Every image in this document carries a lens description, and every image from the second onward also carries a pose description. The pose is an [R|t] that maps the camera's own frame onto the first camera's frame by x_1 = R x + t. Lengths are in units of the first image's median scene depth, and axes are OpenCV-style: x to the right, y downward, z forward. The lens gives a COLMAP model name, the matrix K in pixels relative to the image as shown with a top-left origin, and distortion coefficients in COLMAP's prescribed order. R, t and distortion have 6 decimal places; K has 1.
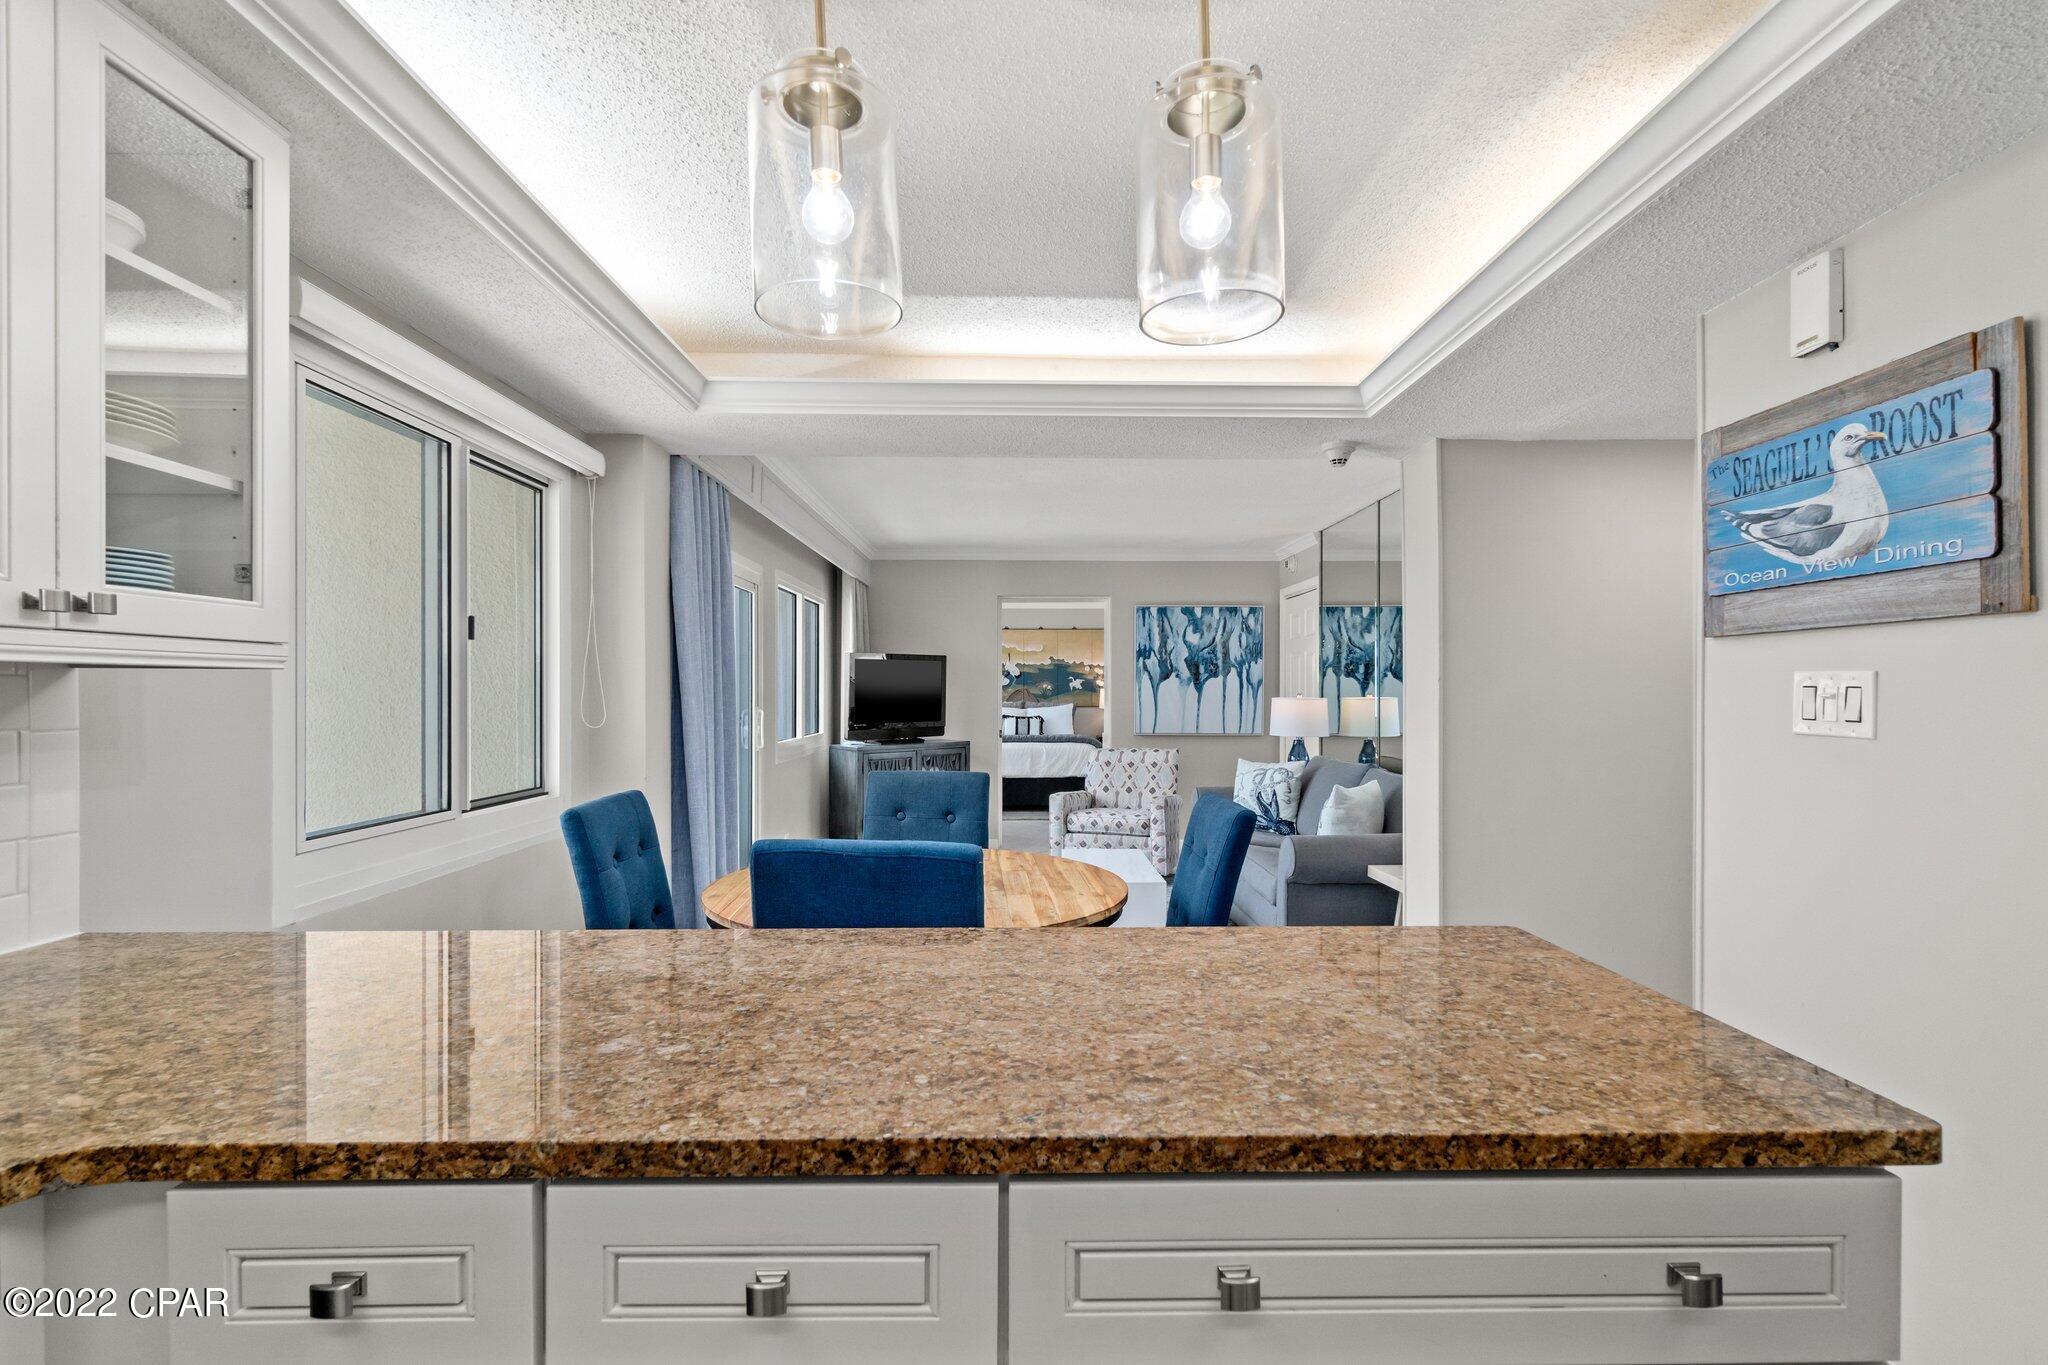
lens RADIAL K [[899.4, 0, 1006.1], [0, 899.4, 691.7], [0, 0, 1]] dist [-0.004115, 0.002506]
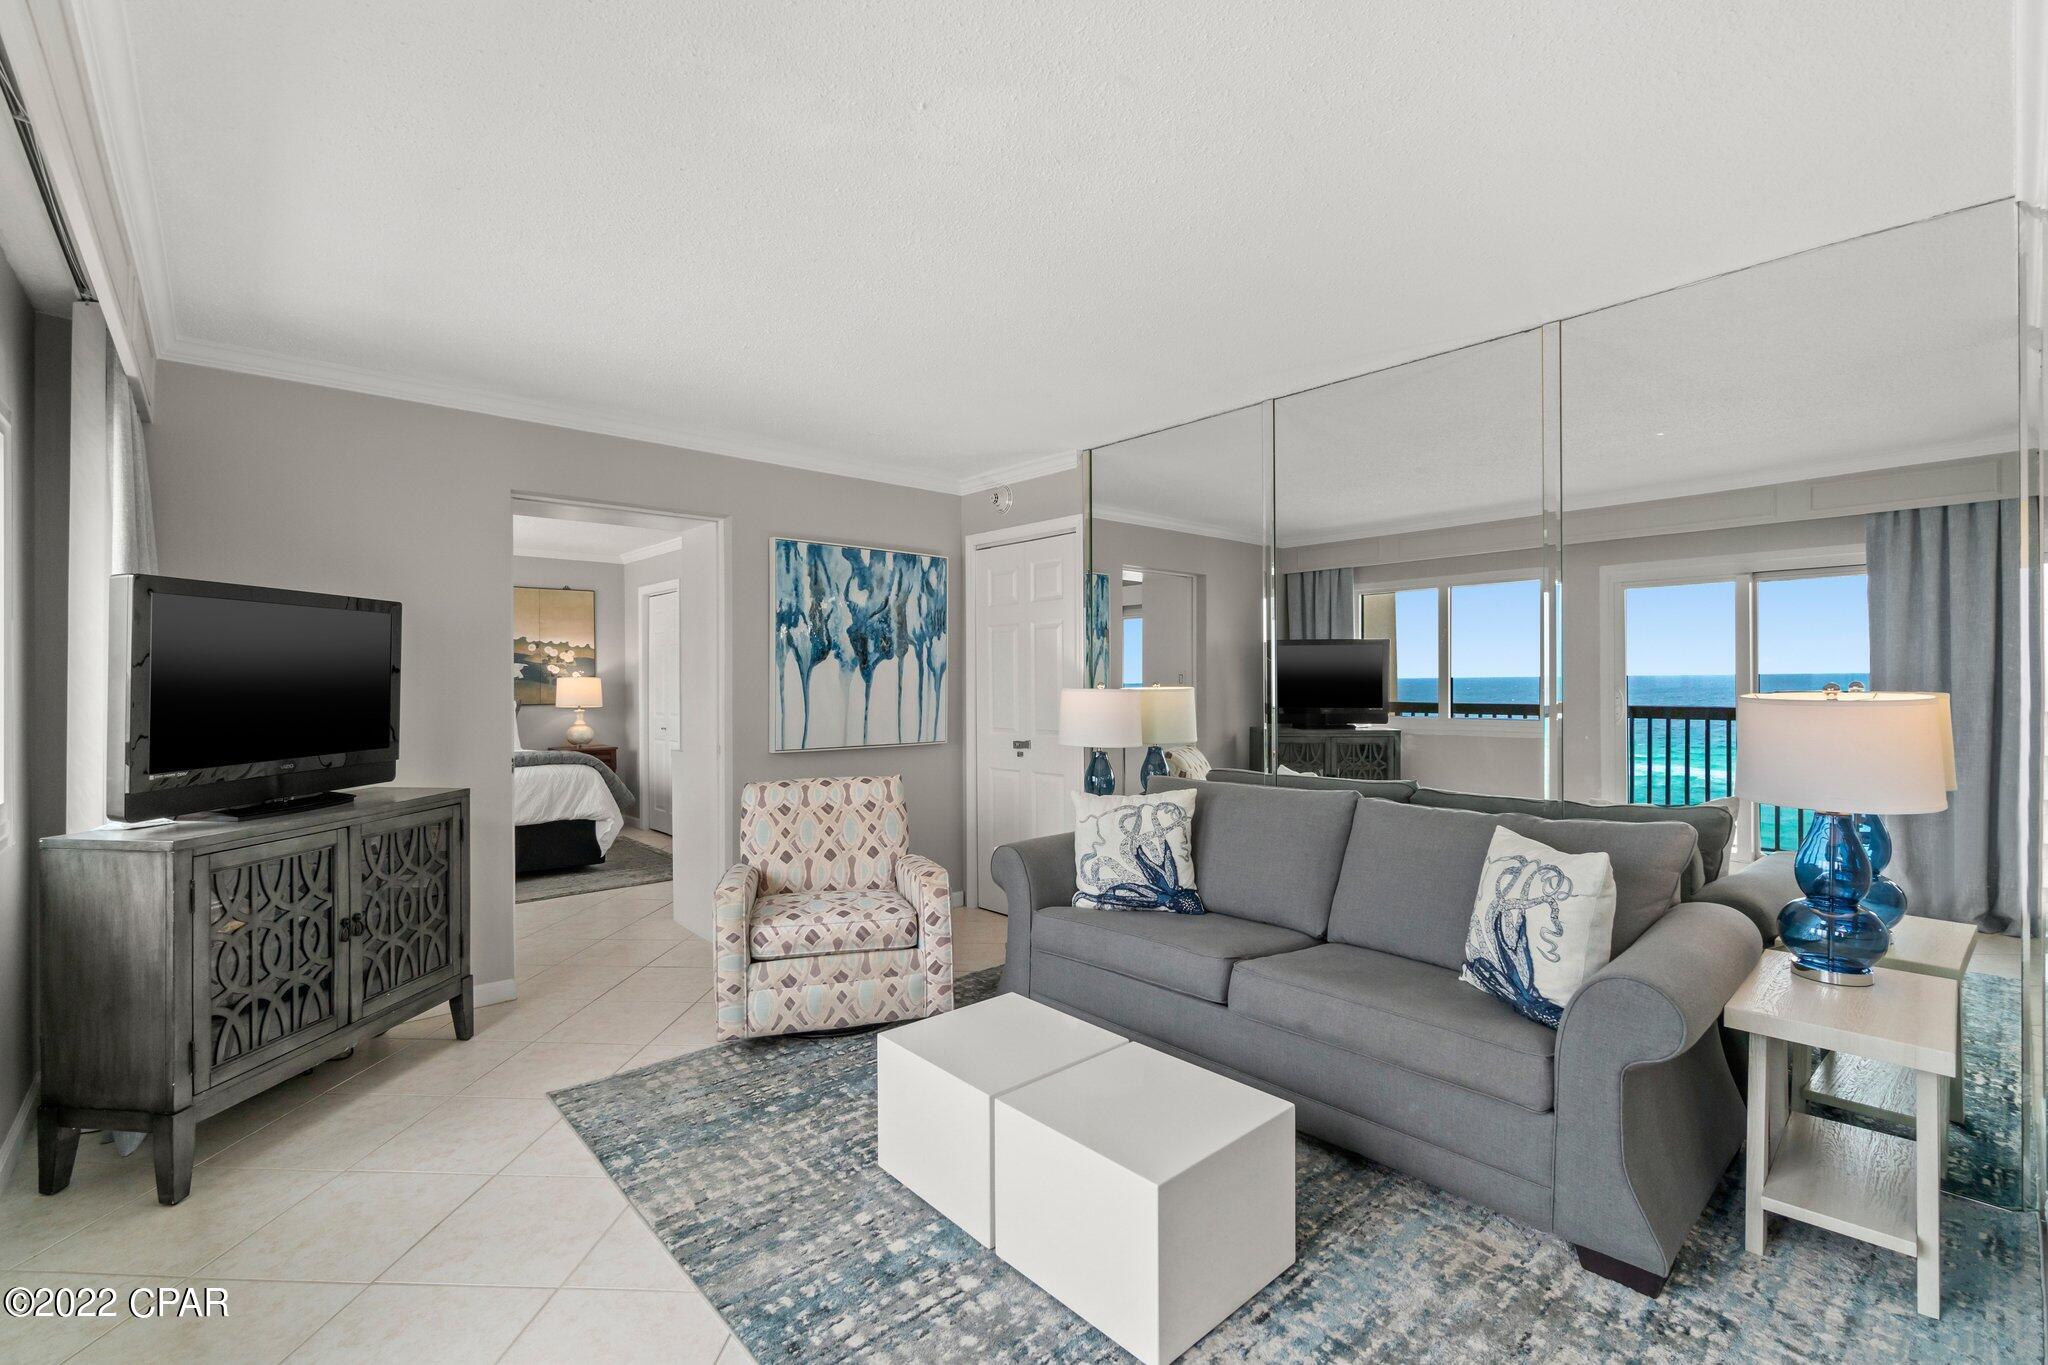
lens RADIAL K [[899.4, 0, 1016.3], [0, 899.4, 678.2], [0, 0, 1]] dist [-0.004115, 0.002506]
pose [[0.741587, -0.000470, 0.670856, -0.137228], [0.003376, 0.999990, -0.003032, 0.000224], [-0.670848, 0.004514, 0.741581, 0.452870]]
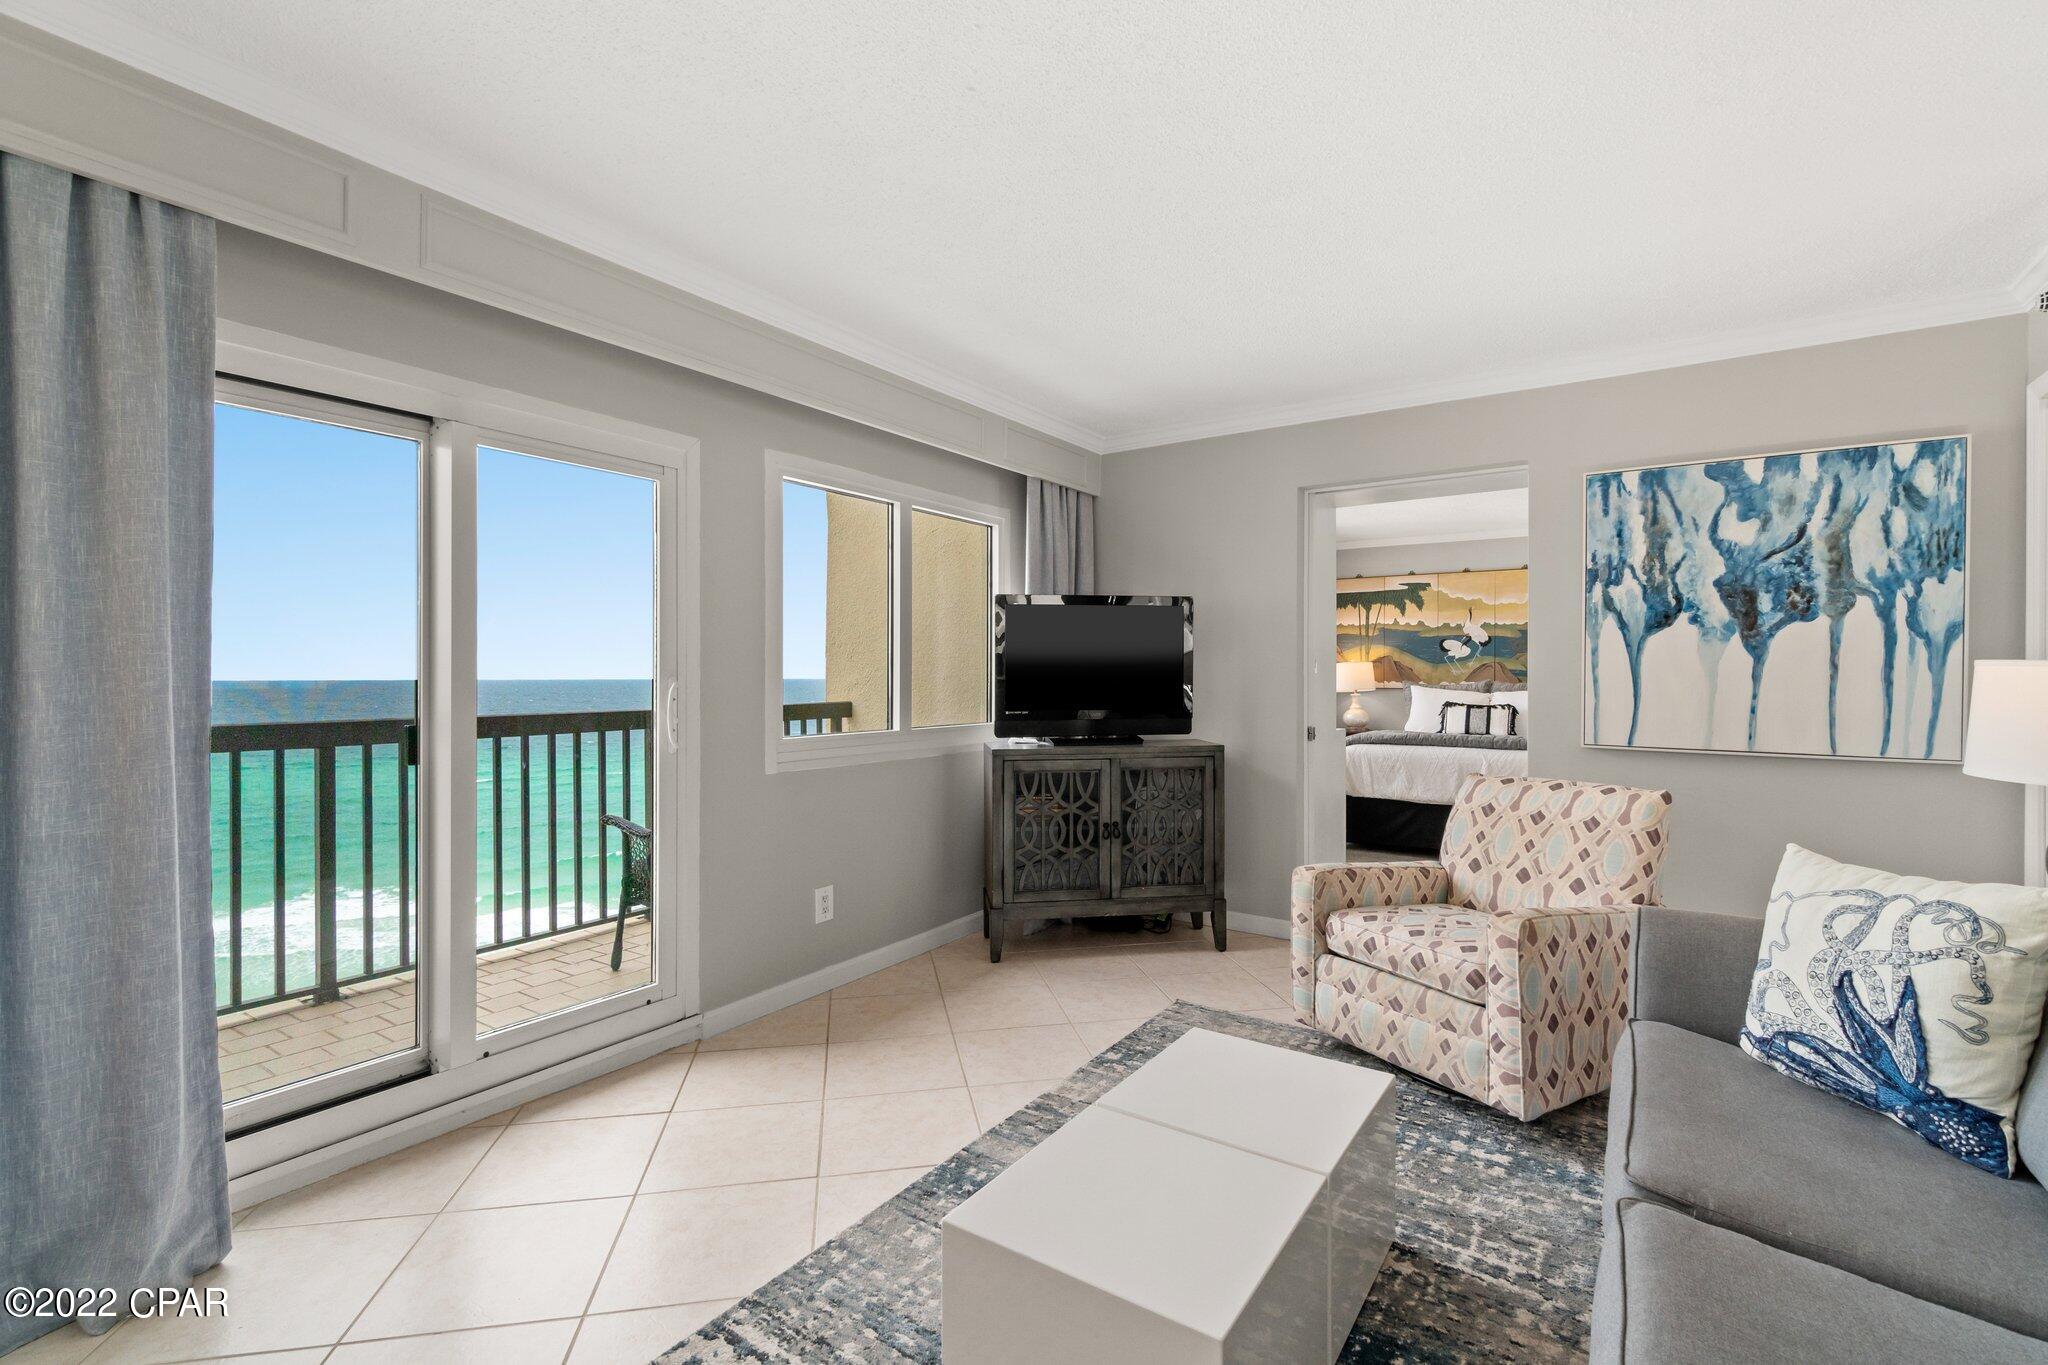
lens RADIAL K [[899.4, 0, 1032.1], [0, 899.4, 679.1], [0, 0, 1]] dist [-0.004115, 0.002506]
pose [[0.830276, 0.004345, -0.557336, 0.166545], [-0.002223, 0.999987, 0.004483, 0.010363], [0.557349, -0.002483, 0.830275, 0.450051]]
